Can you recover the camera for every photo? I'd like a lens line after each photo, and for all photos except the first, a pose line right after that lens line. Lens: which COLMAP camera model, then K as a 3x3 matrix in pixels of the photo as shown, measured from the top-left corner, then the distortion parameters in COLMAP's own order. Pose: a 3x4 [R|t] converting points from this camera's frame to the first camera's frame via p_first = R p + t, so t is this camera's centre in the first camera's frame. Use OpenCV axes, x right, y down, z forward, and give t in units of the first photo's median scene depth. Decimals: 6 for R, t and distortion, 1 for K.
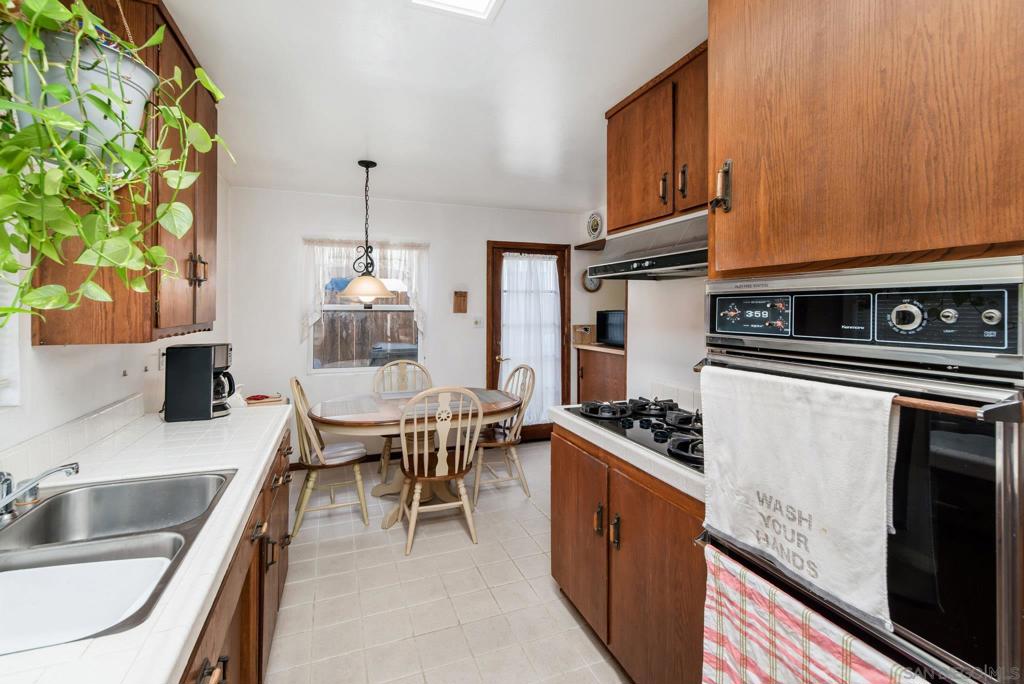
lens RADIAL K [[456.1, 0, 510.3], [0, 456.1, 315.6], [0, 0, 1]] dist [0.000137, -0.000011]
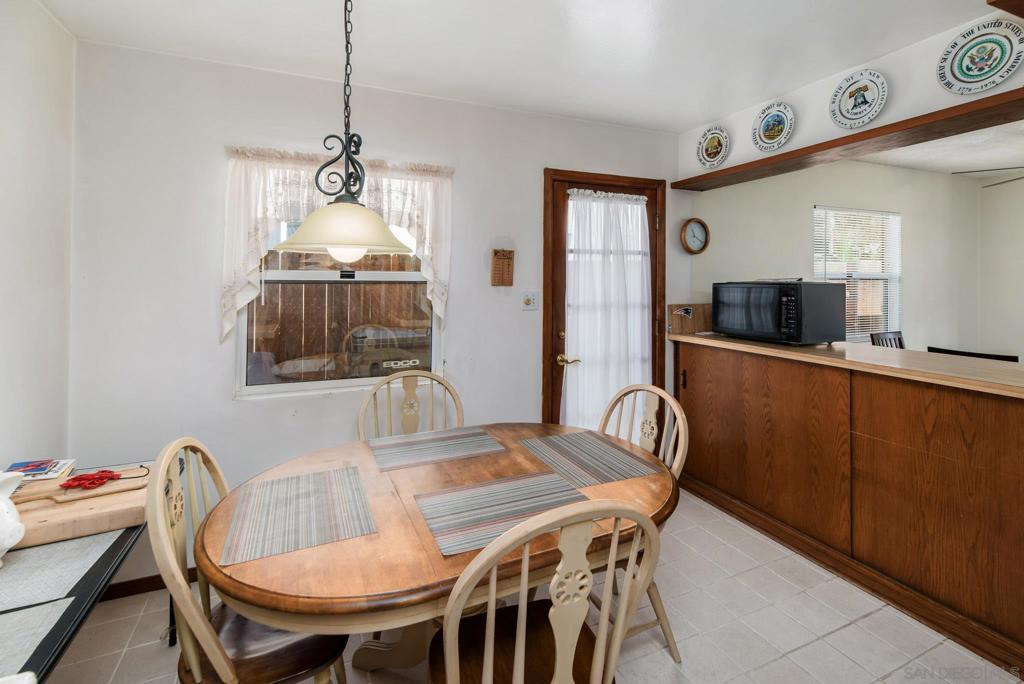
lens RADIAL K [[456.2, 0, 508.0], [0, 456.2, 274.7], [0, 0, 1]] dist [0.000811, 0.000164]
pose [[0.999169, 0.002579, 0.040672, -0.124917], [-0.001468, 0.999625, -0.027330, -0.004044], [-0.040728, 0.027248, 0.998799, 0.393021]]
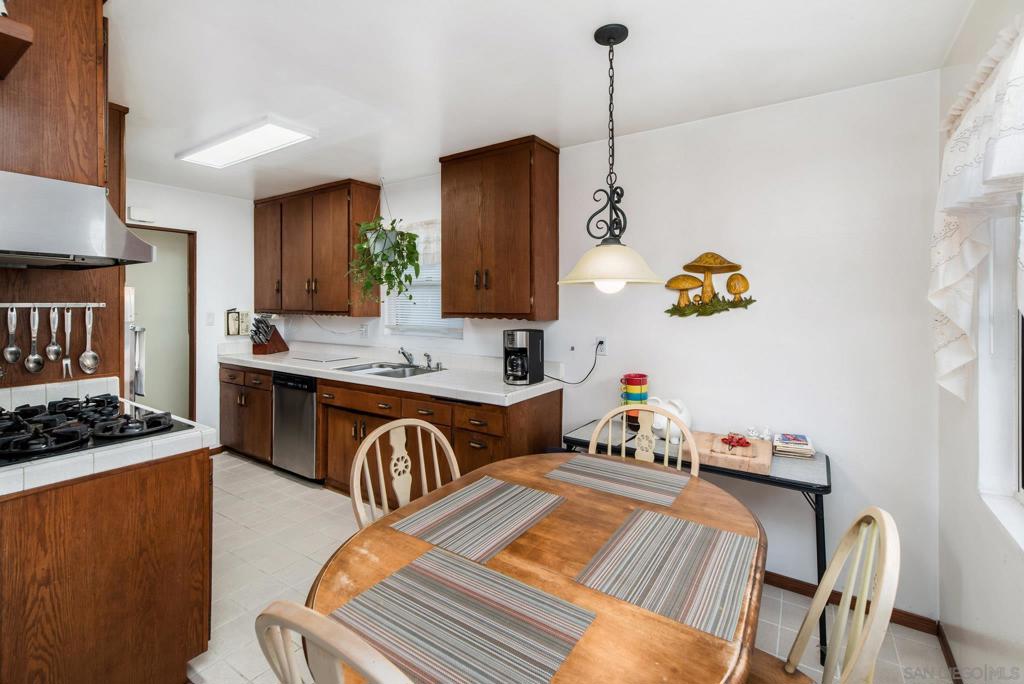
lens RADIAL K [[454.2, 0, 512.0], [0, 454.2, 303.4], [0, 0, 1]] dist [0.001485, 0.000192]
pose [[-0.813748, 0.003397, -0.581209, 0.060033], [-0.000807, 0.999975, 0.006974, -0.019516], [0.581218, 0.006144, -0.813725, 0.952956]]
